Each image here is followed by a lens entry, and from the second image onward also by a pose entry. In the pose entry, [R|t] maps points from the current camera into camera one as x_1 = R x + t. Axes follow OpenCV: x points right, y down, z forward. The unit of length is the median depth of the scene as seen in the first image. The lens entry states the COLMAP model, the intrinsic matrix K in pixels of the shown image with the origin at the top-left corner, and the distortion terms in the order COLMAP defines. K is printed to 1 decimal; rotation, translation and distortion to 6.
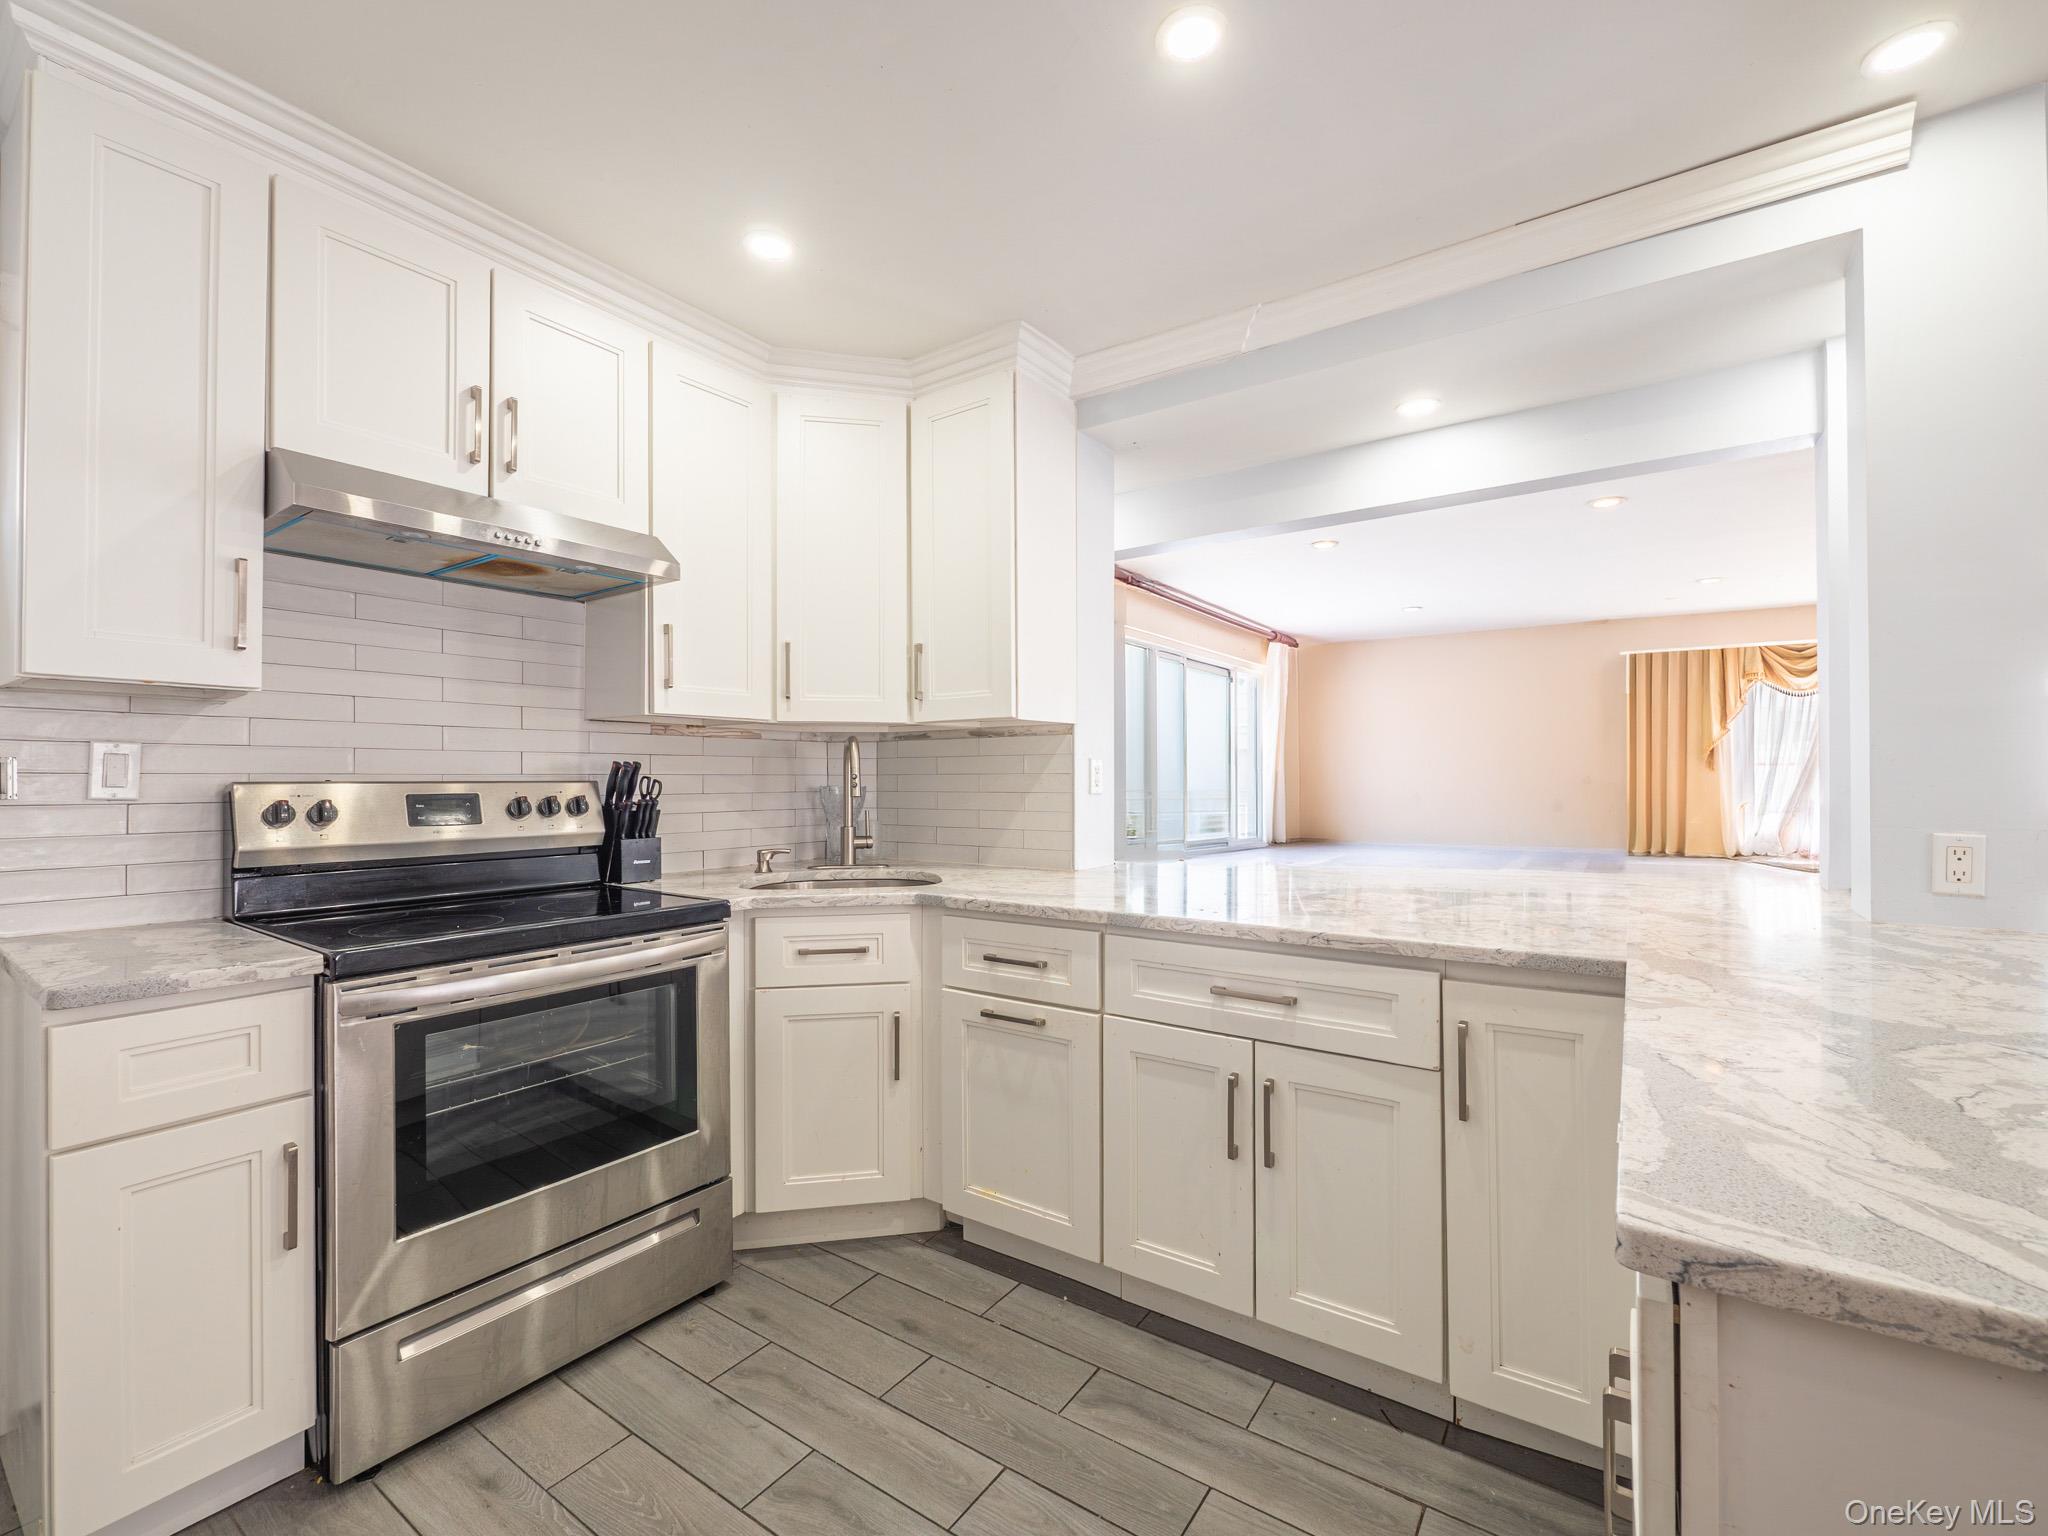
lens RADIAL K [[851.3, 0, 1044.0], [0, 851.3, 772.0], [0, 0, 1]] dist [-0.007310, 0.000893]
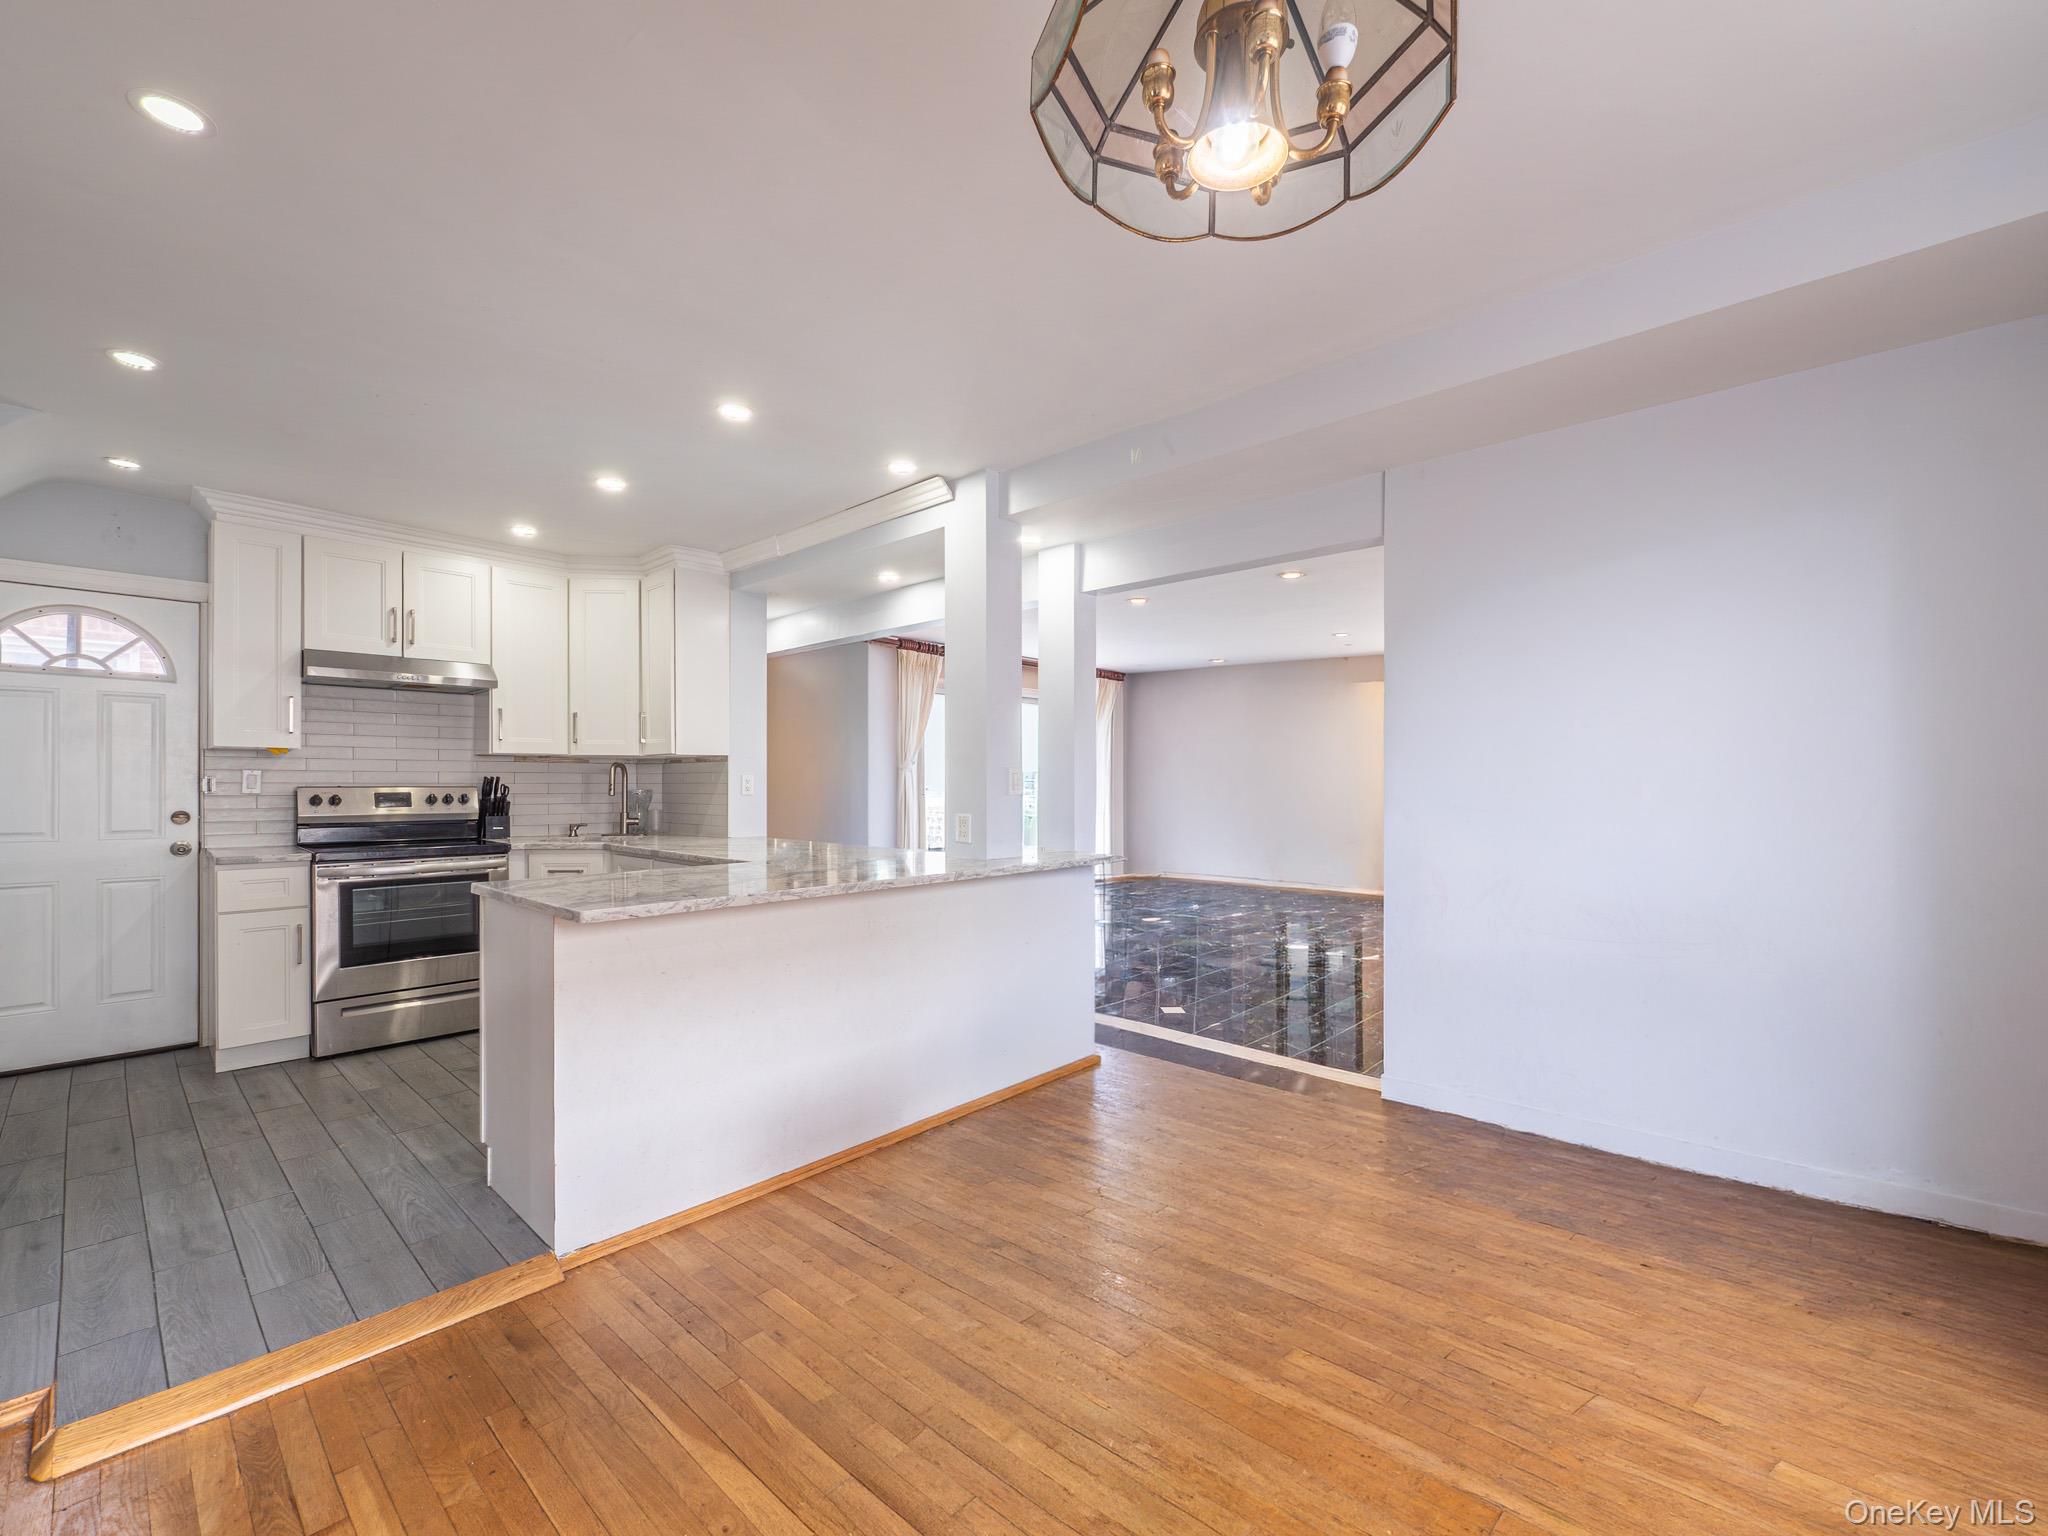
lens RADIAL K [[851.3, 0, 1034.7], [0, 851.3, 787.0], [0, 0, 1]] dist [-0.007310, 0.000893]
pose [[0.988095, 0.002276, -0.153828, 1.247909], [-0.000918, 0.999960, 0.008898, -0.008916], [0.153842, -0.008651, 0.988058, -0.878033]]
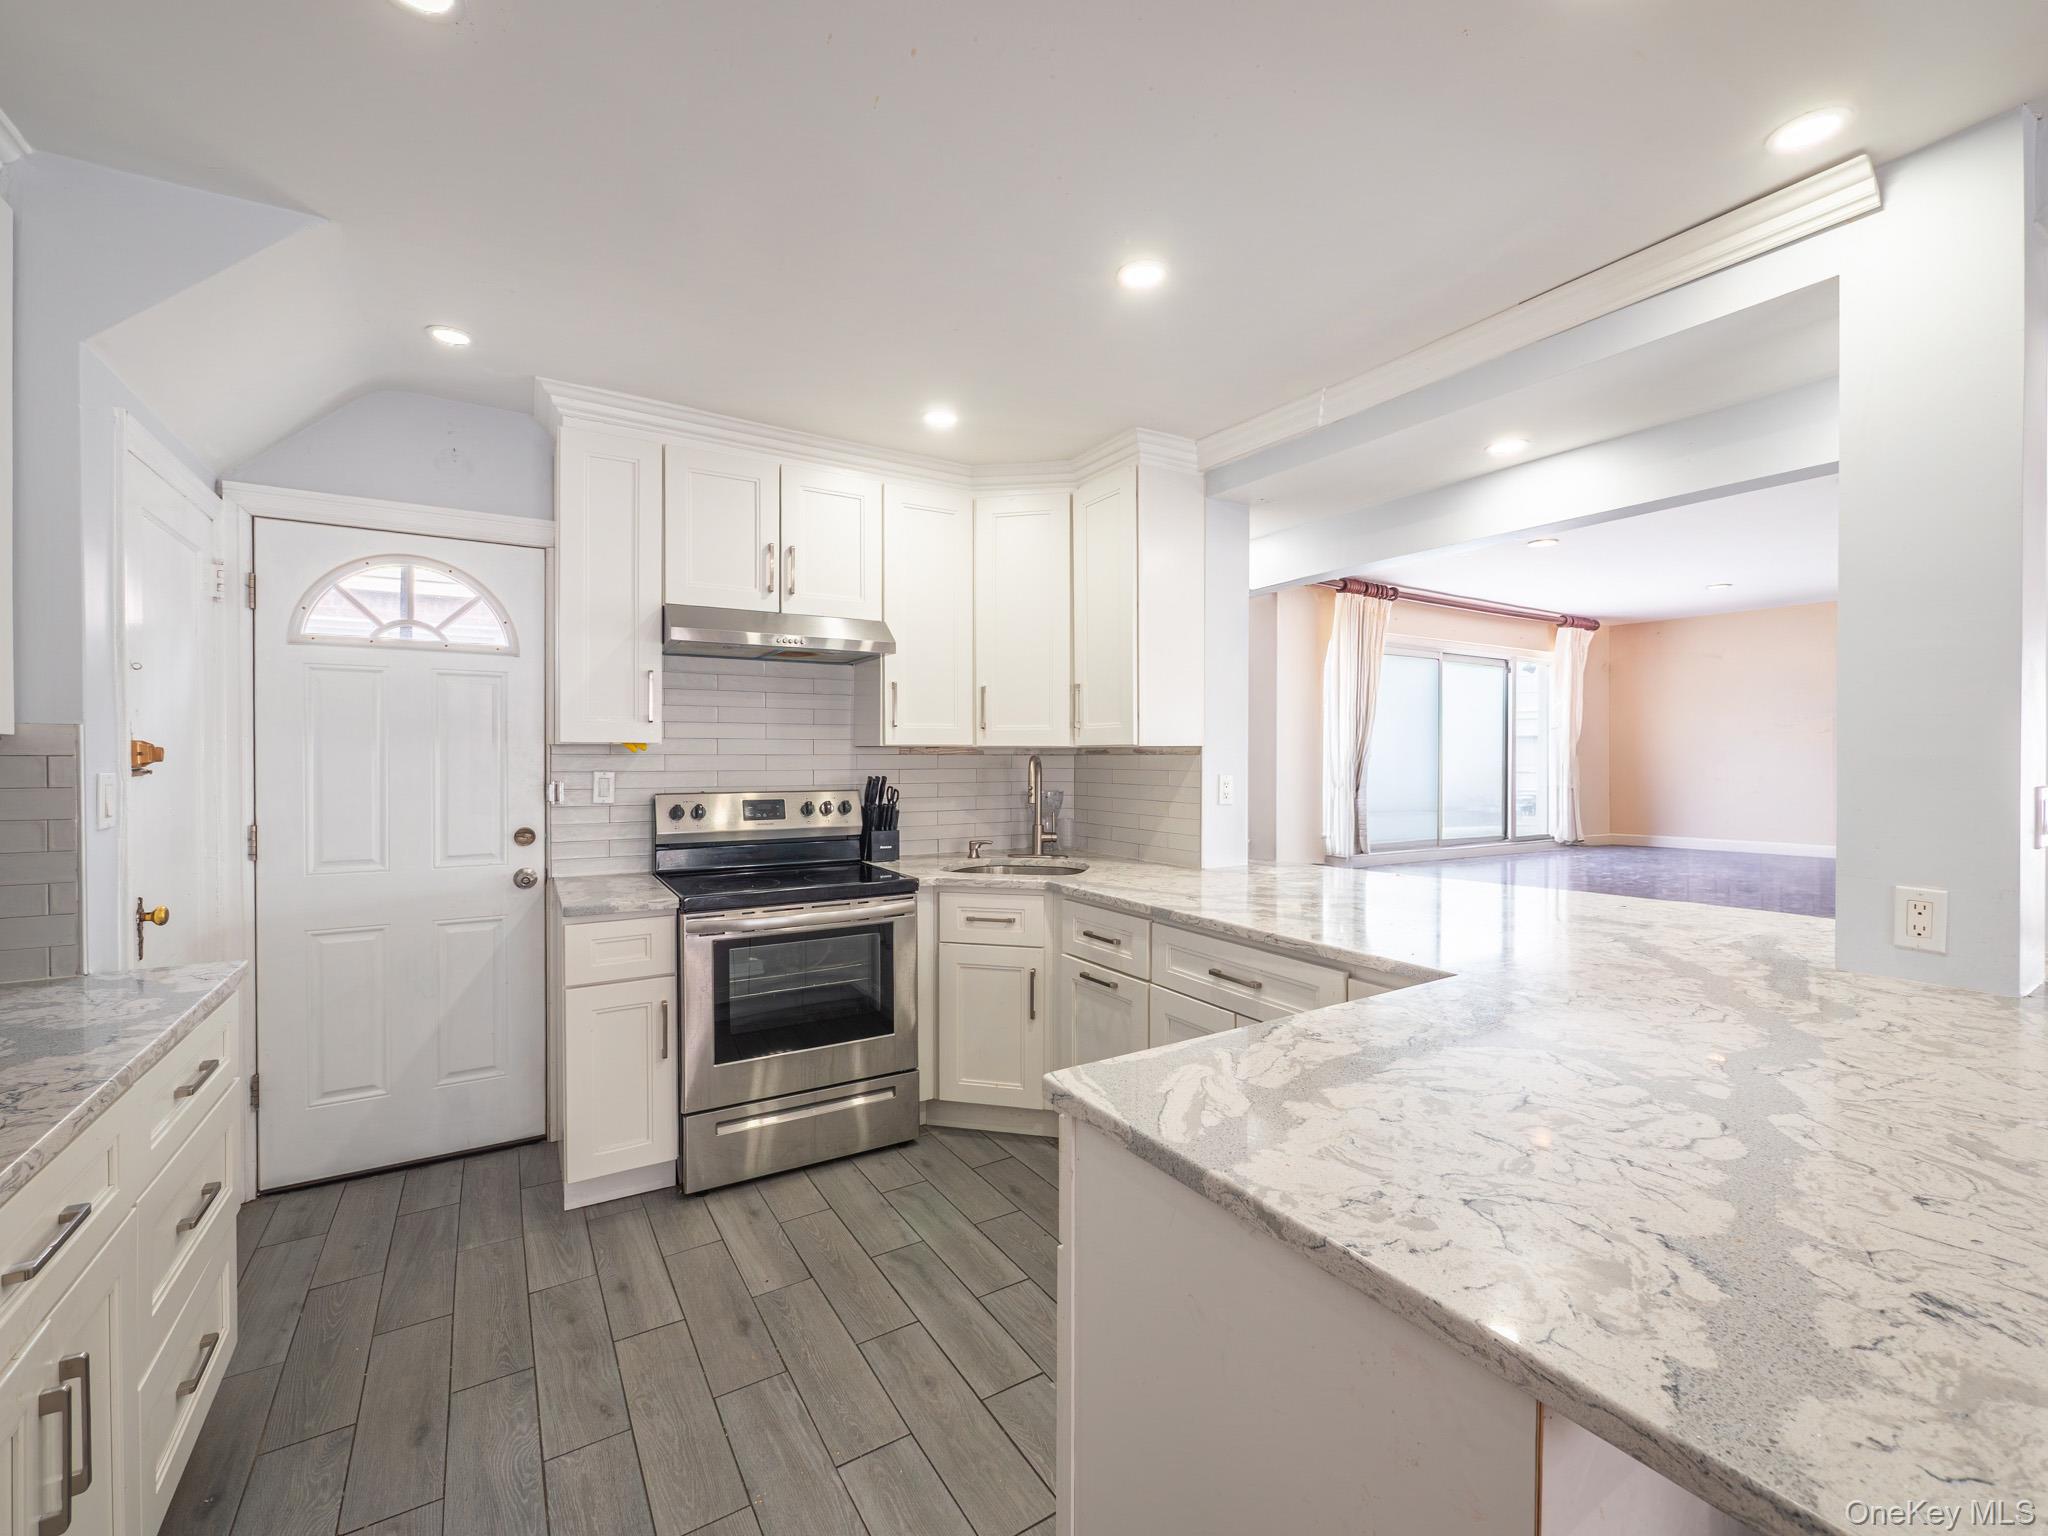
lens RADIAL K [[851.3, 0, 1049.0], [0, 851.3, 761.3], [0, 0, 1]] dist [-0.007310, 0.000893]
pose [[0.917301, 0.003990, -0.398175, 0.412381], [0.001605, 0.999905, 0.013719, -0.068380], [0.398192, -0.013223, 0.917207, -0.234887]]
